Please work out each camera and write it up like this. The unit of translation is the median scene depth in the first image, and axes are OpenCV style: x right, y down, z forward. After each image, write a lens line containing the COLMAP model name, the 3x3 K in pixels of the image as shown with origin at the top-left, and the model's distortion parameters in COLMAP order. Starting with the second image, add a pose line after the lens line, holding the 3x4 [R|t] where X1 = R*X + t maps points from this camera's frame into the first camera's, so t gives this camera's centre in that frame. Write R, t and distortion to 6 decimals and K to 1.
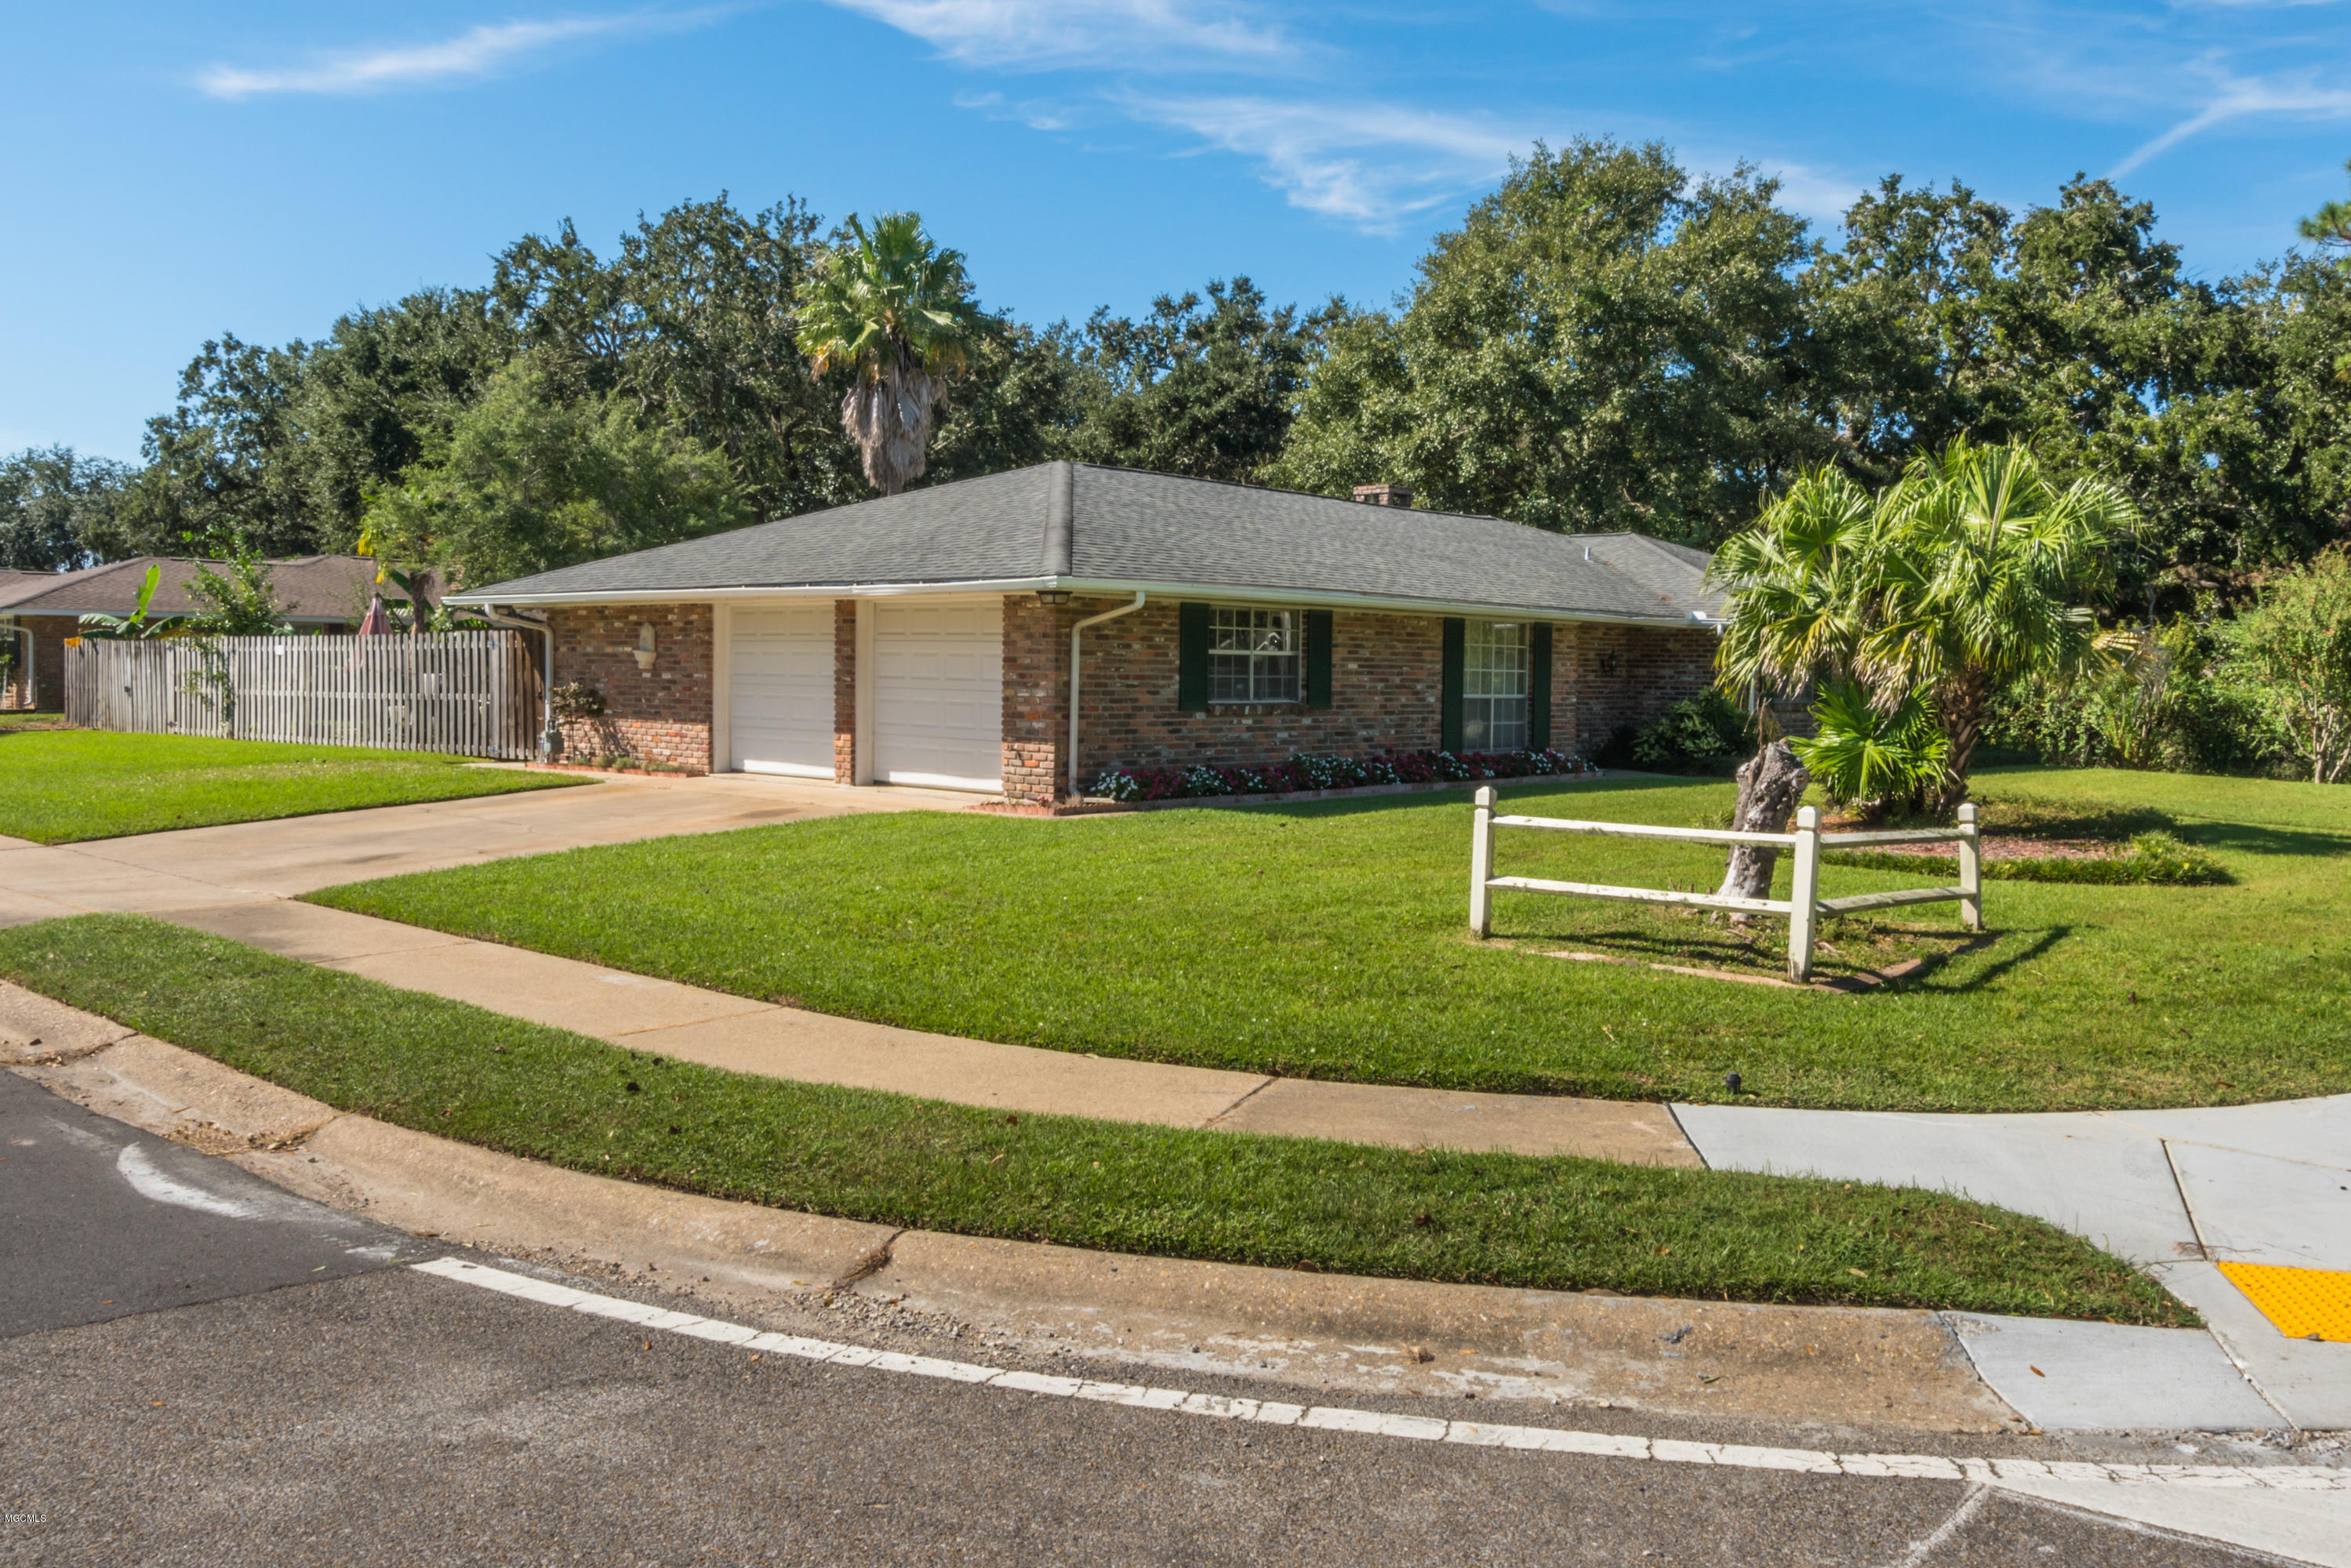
lens RADIAL K [[1654.4, 0, 1009.4], [0, 1654.4, 778.3], [0, 0, 1]] dist [0.005635, 0.003548]
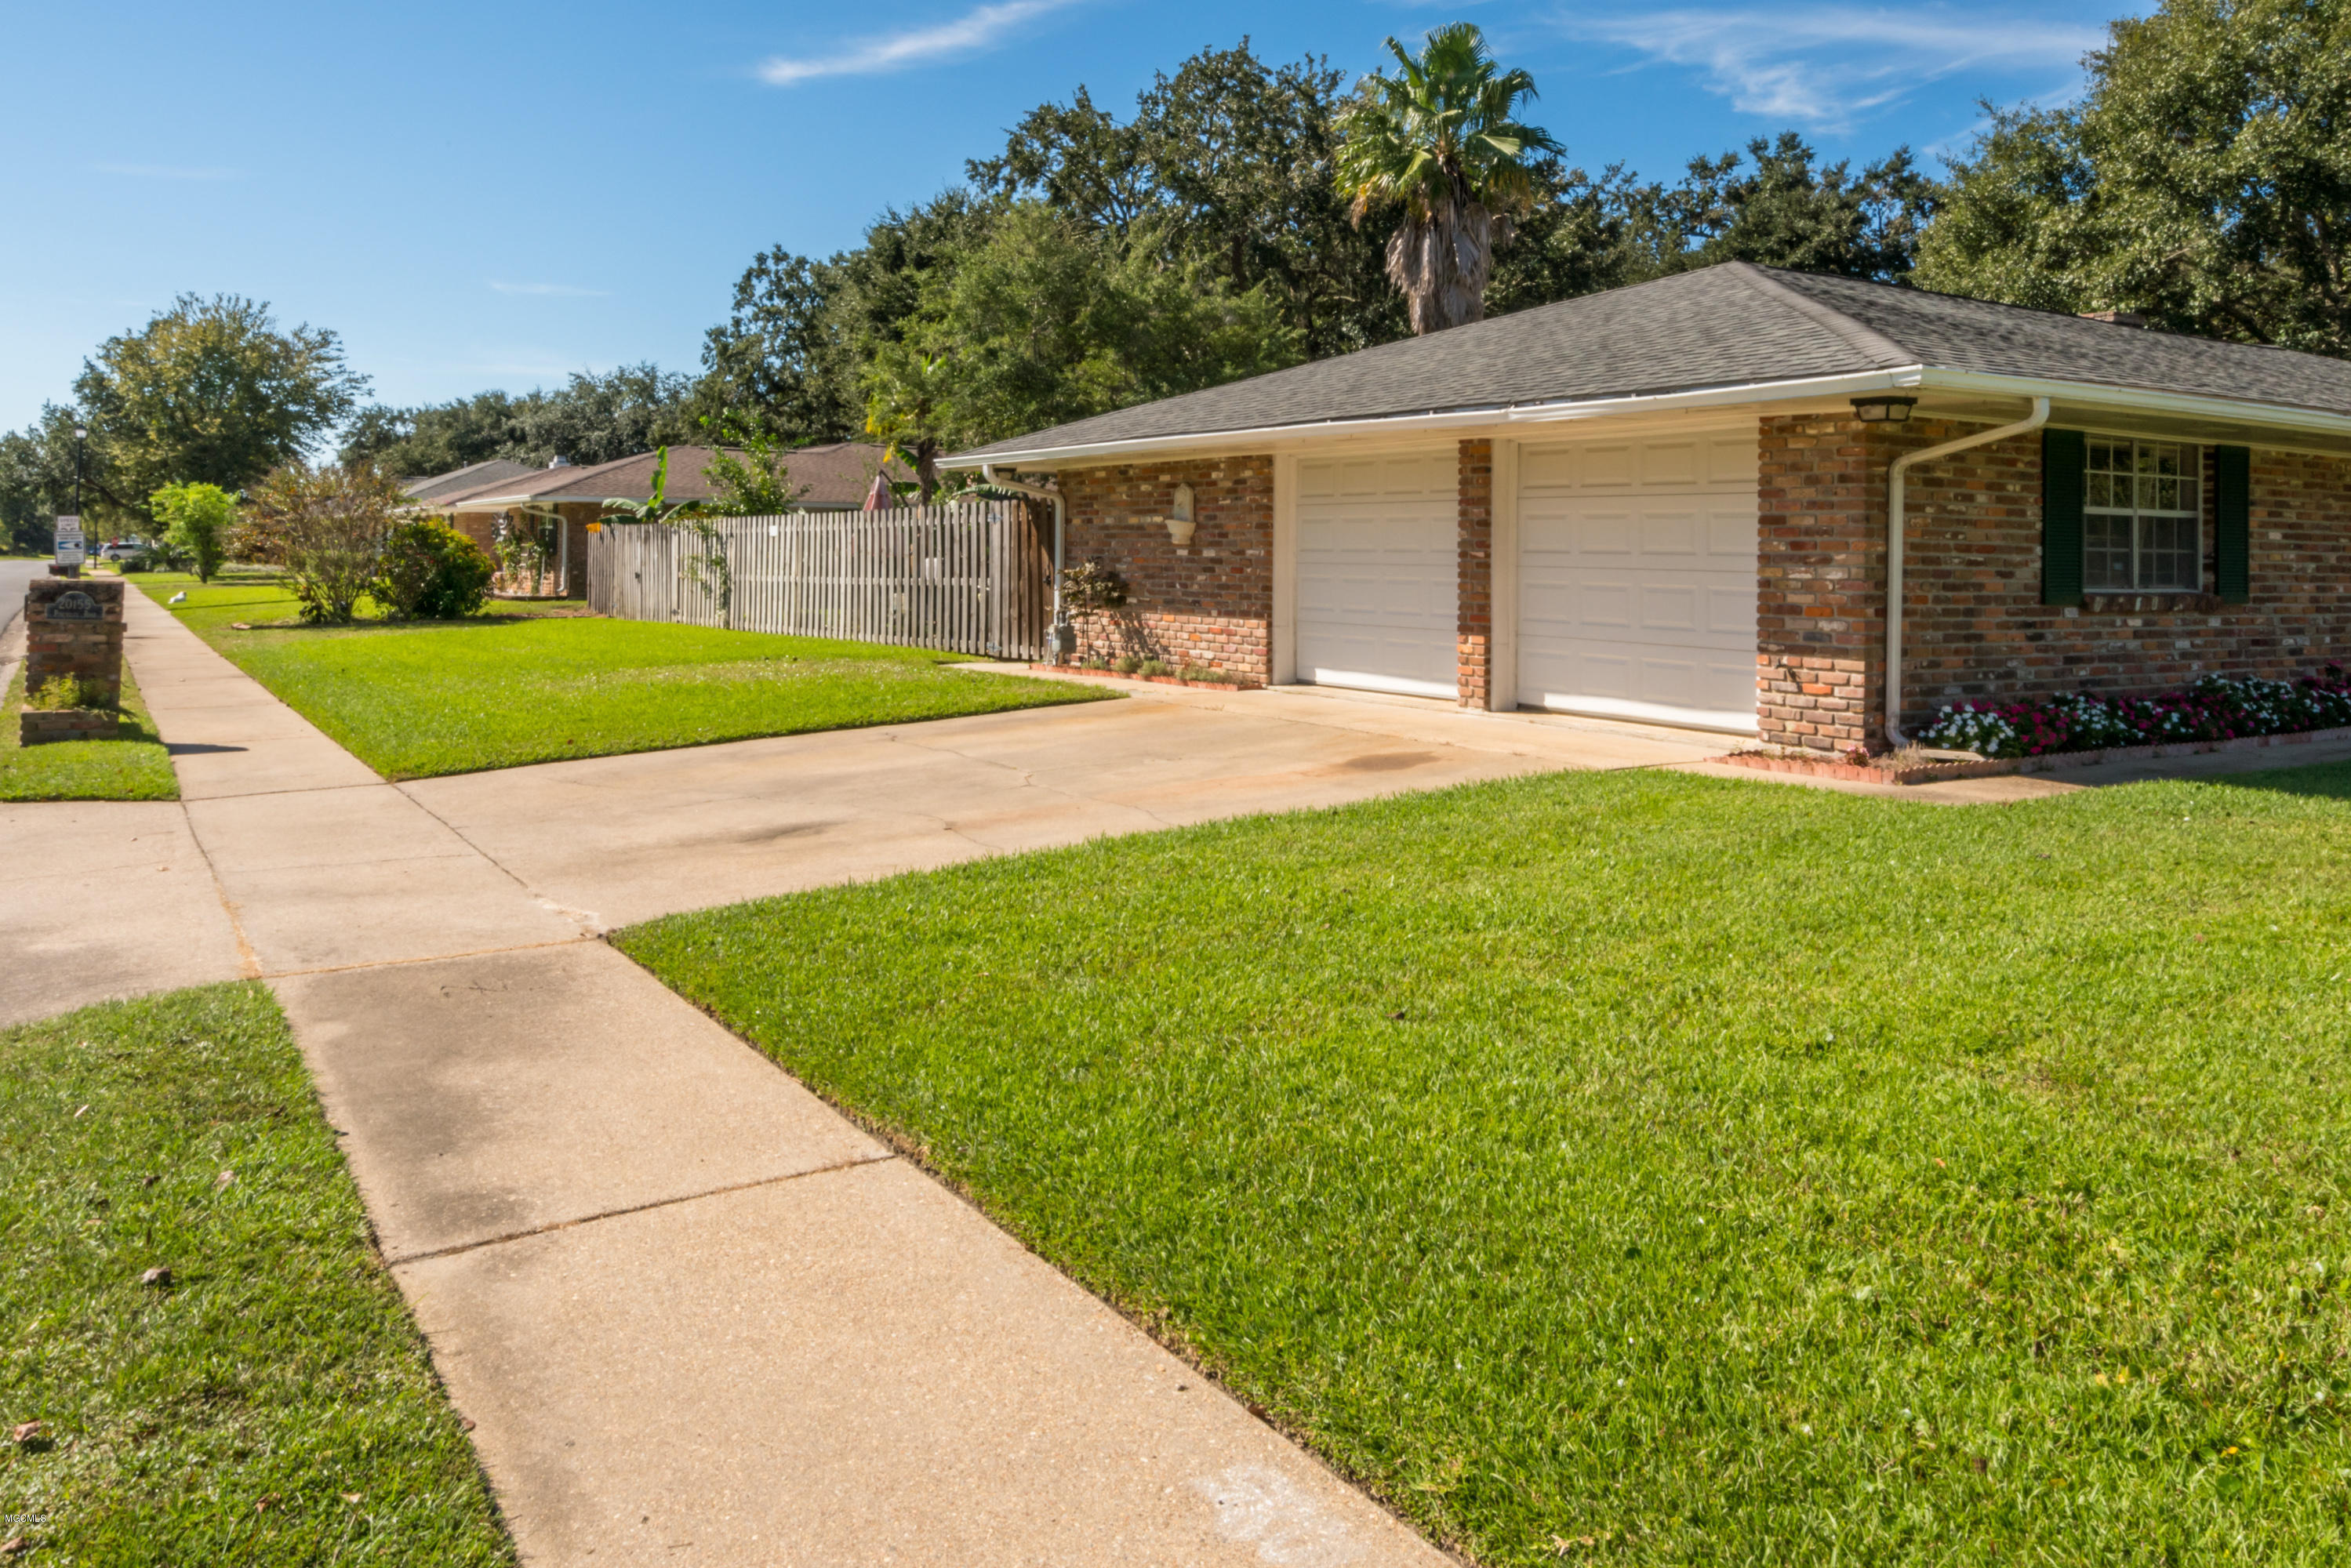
lens RADIAL K [[1610.1, 0, 1175.5], [0, 1610.1, 784.0], [0, 0, 1]] dist [-0.010940, 0.003695]
pose [[0.980070, 0.027866, -0.196689, -0.050102], [-0.013659, 0.997222, 0.073220, -0.007026], [0.198183, -0.069074, 0.977728, 0.181969]]
